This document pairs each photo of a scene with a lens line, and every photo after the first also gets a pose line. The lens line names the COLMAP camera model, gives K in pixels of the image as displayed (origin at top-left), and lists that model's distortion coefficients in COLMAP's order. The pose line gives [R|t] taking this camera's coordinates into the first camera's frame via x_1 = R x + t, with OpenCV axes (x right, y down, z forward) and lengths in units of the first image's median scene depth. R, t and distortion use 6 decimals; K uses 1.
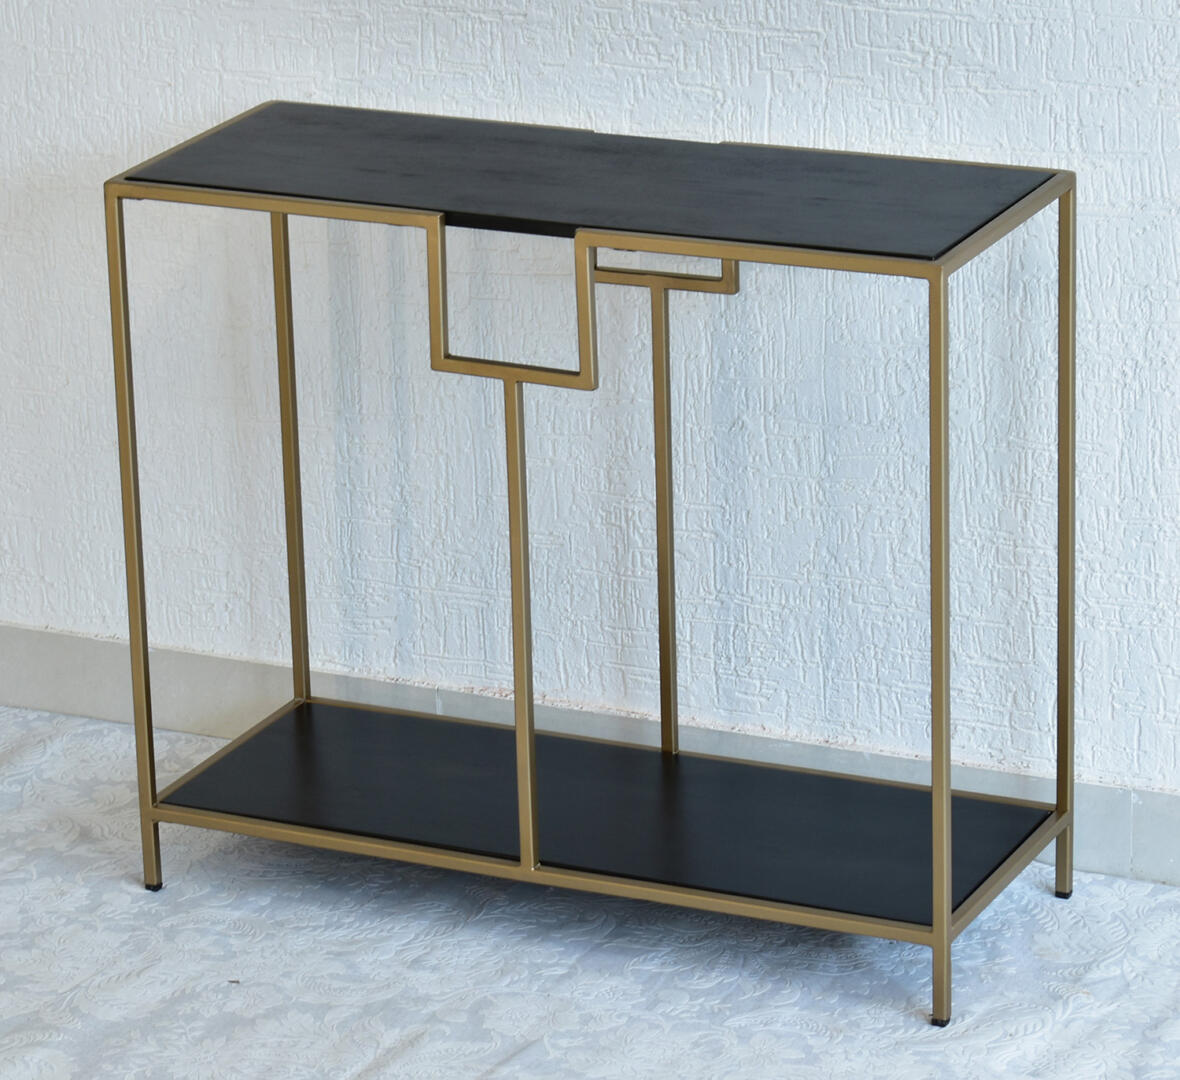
lens RADIAL K [[4839.5, 0, 559.7], [0, 4839.5, 495.5], [0, 0, 1]] dist [-0.055609, 0.000000]
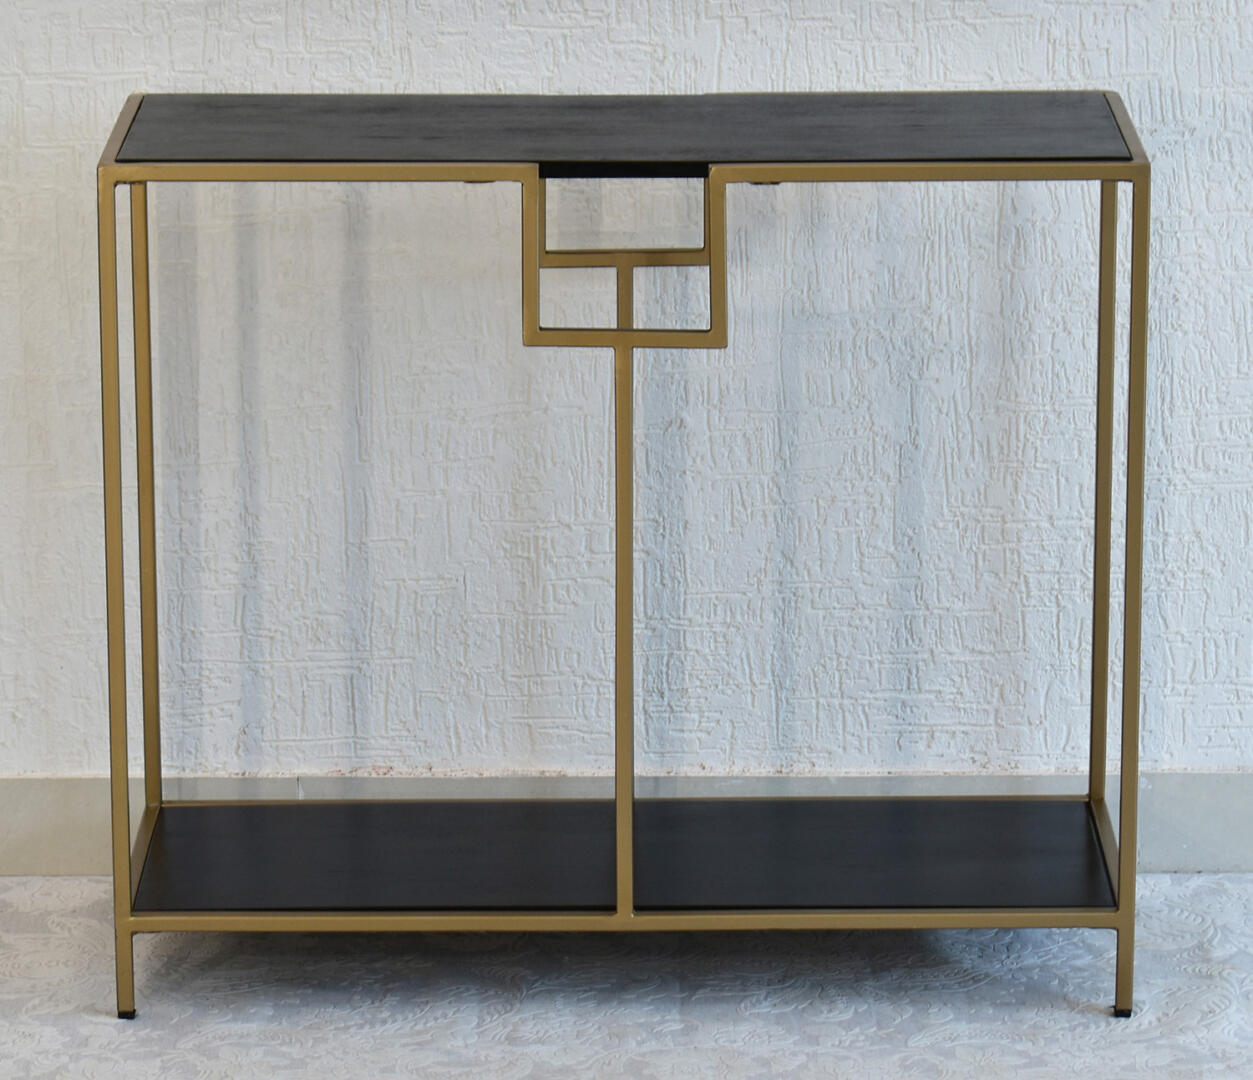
lens RADIAL K [[5390.4, 0, 682.0], [0, 5390.4, 546.9], [0, 0, 1]] dist [-0.056234, 0.000000]
pose [[0.896356, -0.082906, 0.435513, -0.401902], [0.116380, 0.991910, -0.050705, 0.059186], [-0.427786, 0.096135, 0.898753, 0.105119]]
